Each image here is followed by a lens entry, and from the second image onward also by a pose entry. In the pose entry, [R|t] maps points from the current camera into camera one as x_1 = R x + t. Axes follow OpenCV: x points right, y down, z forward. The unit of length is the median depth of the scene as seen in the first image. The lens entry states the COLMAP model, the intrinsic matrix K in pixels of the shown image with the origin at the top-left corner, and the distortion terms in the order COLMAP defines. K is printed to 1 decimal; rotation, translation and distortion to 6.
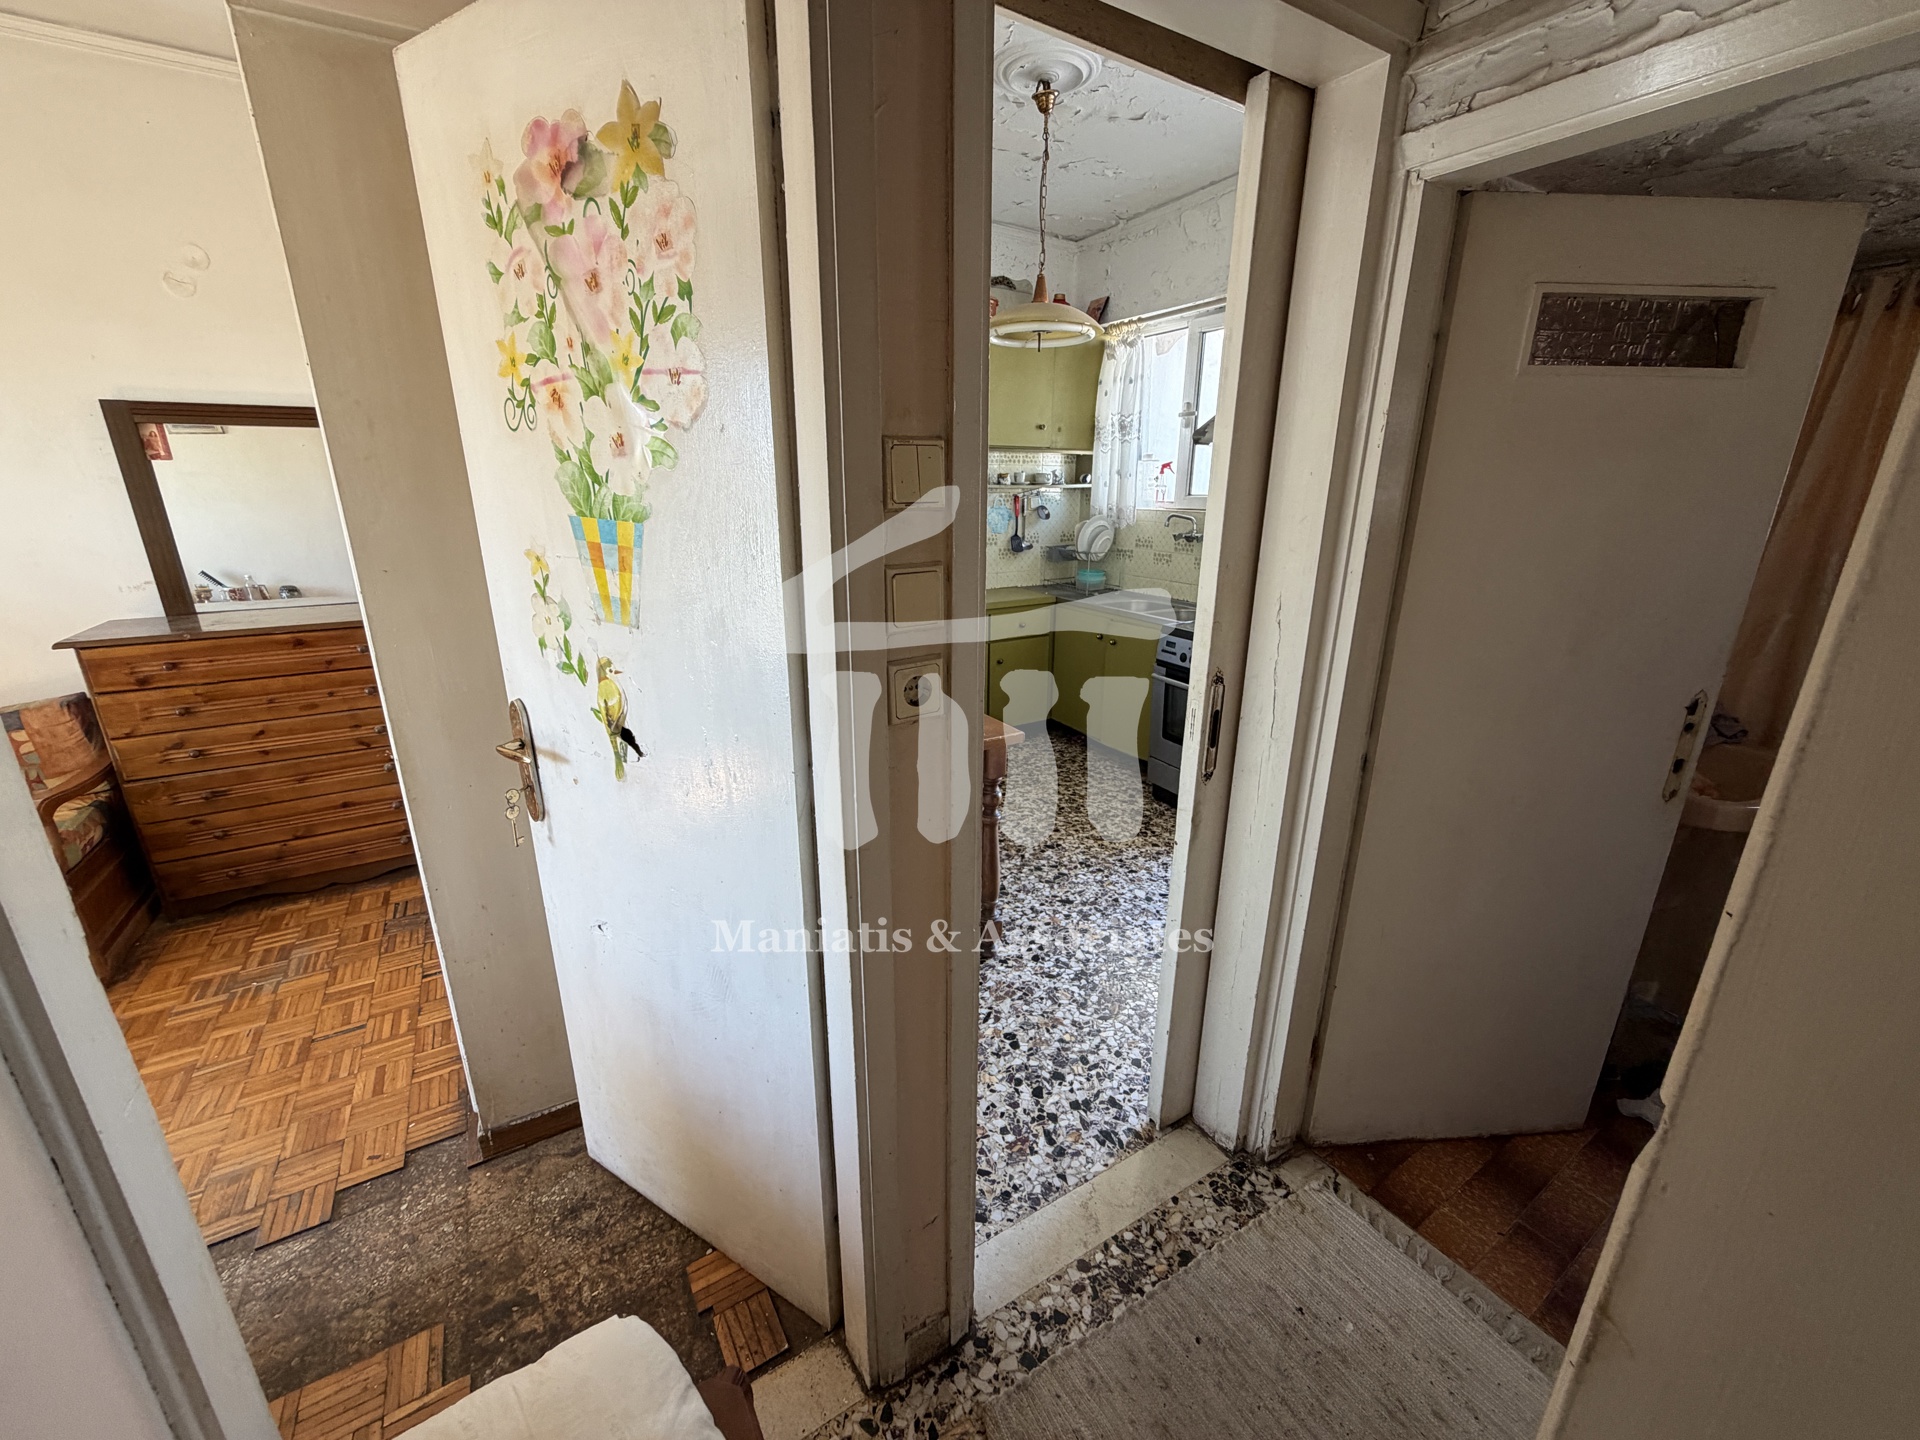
lens RADIAL K [[762.1, 0, 953.3], [0, 762.1, 719.7], [0, 0, 1]] dist [0.000795, -0.000382]
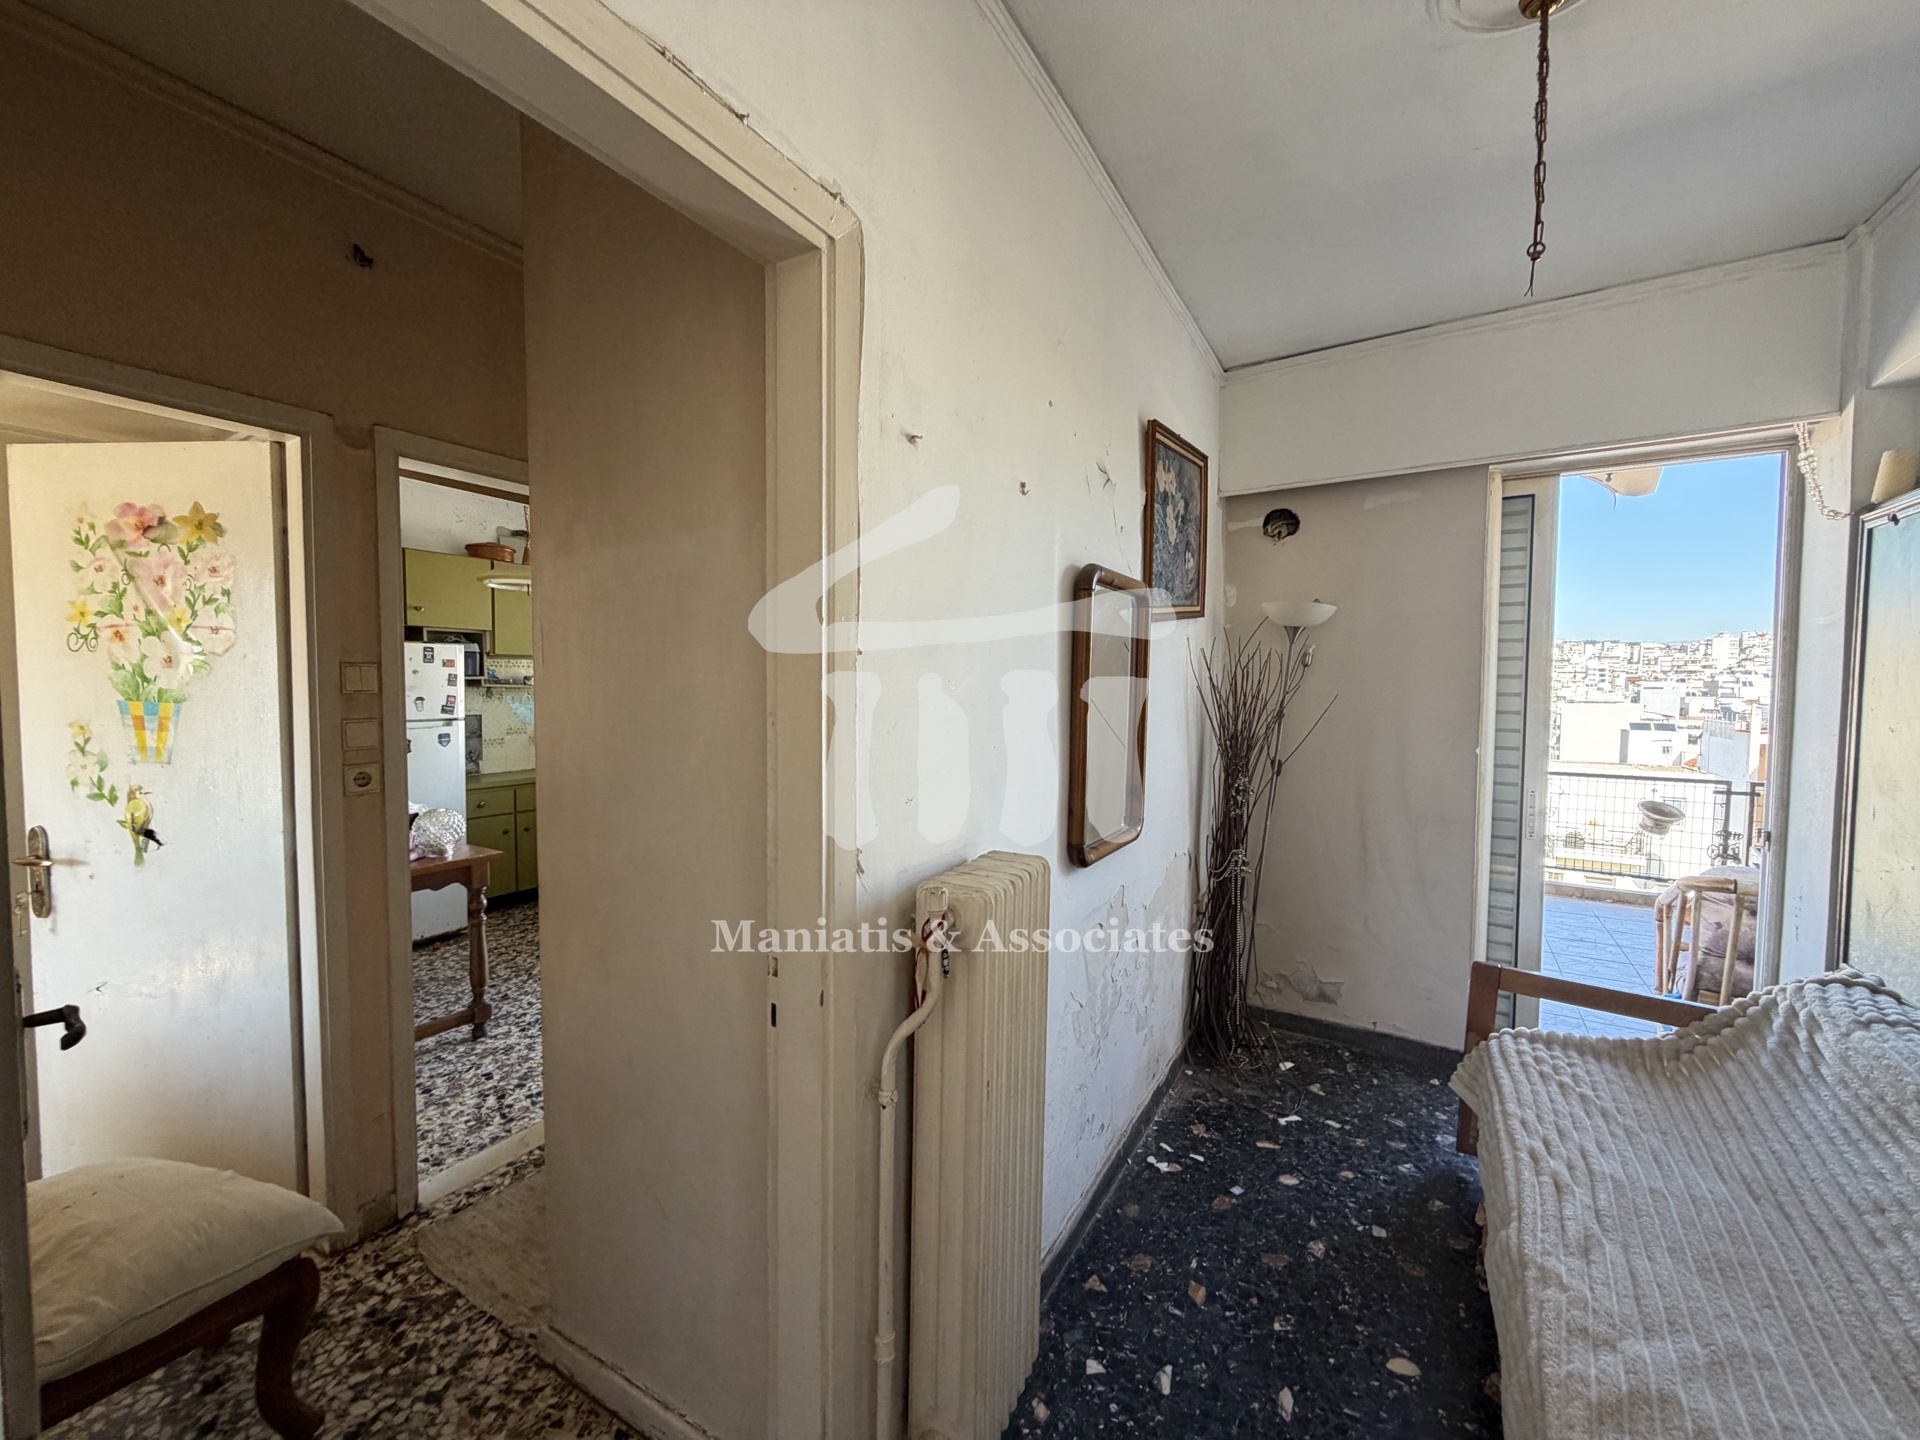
lens RADIAL K [[762.1, 0, 954.0], [0, 762.1, 719.4], [0, 0, 1]] dist [0.000795, -0.000382]
pose [[0.880657, -0.019599, 0.473349, 0.258366], [0.138698, 0.966032, -0.218047, 0.316935], [-0.452997, 0.257677, 0.853461, -1.010185]]
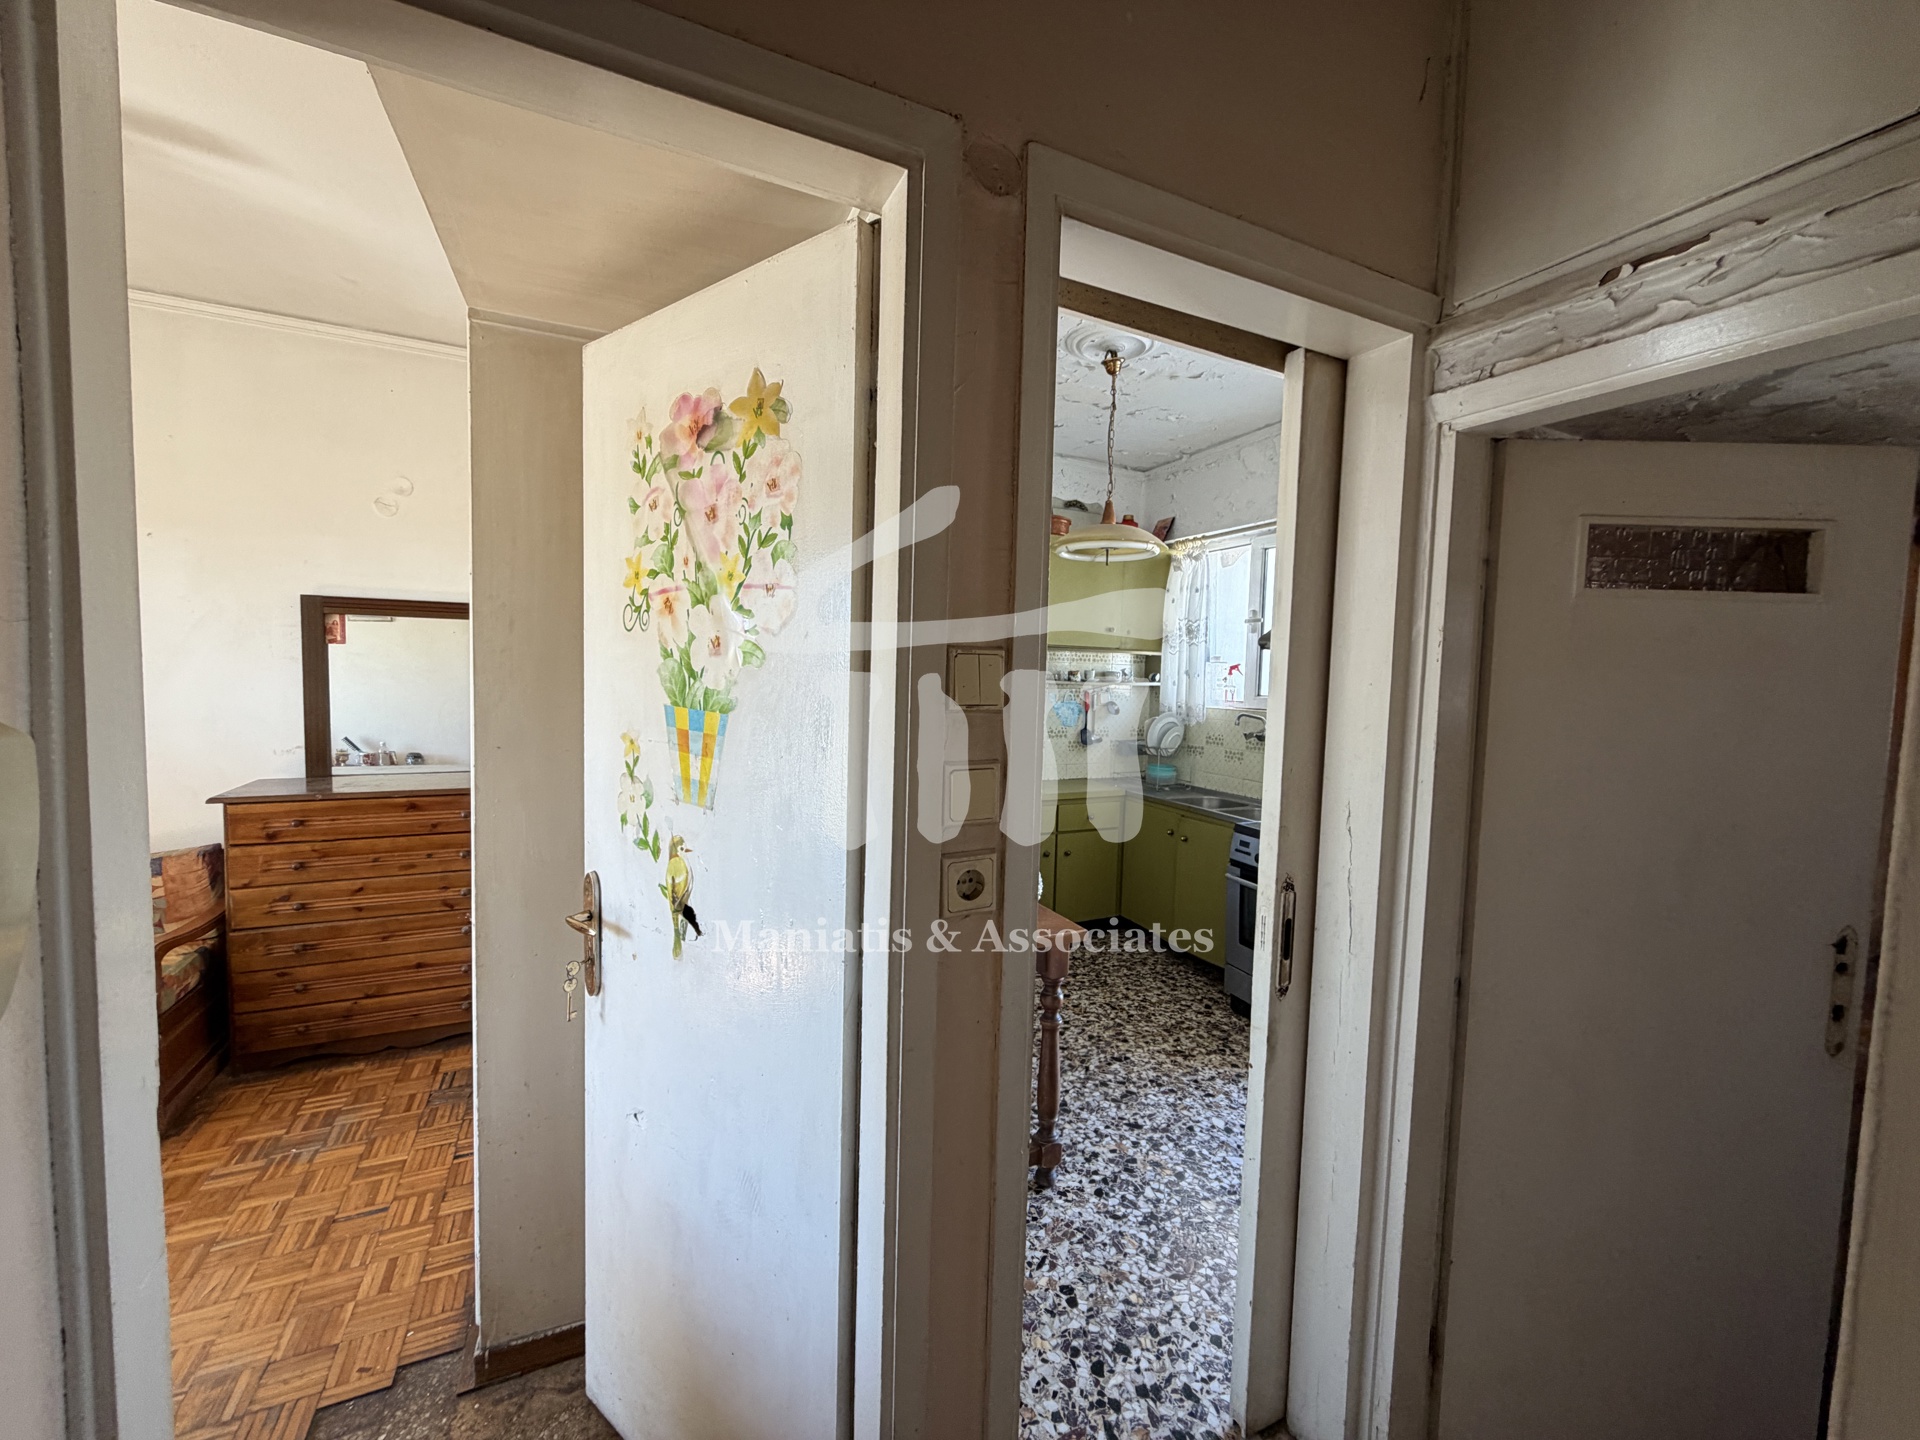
lens RADIAL K [[762.1, 0, 953.4], [0, 762.1, 720.6], [0, 0, 1]] dist [0.000795, -0.000382]
pose [[0.994878, 0.030055, -0.096511, 0.014224], [-0.052243, 0.970250, -0.236402, -0.005956], [0.086535, 0.240233, 0.966850, -0.017685]]
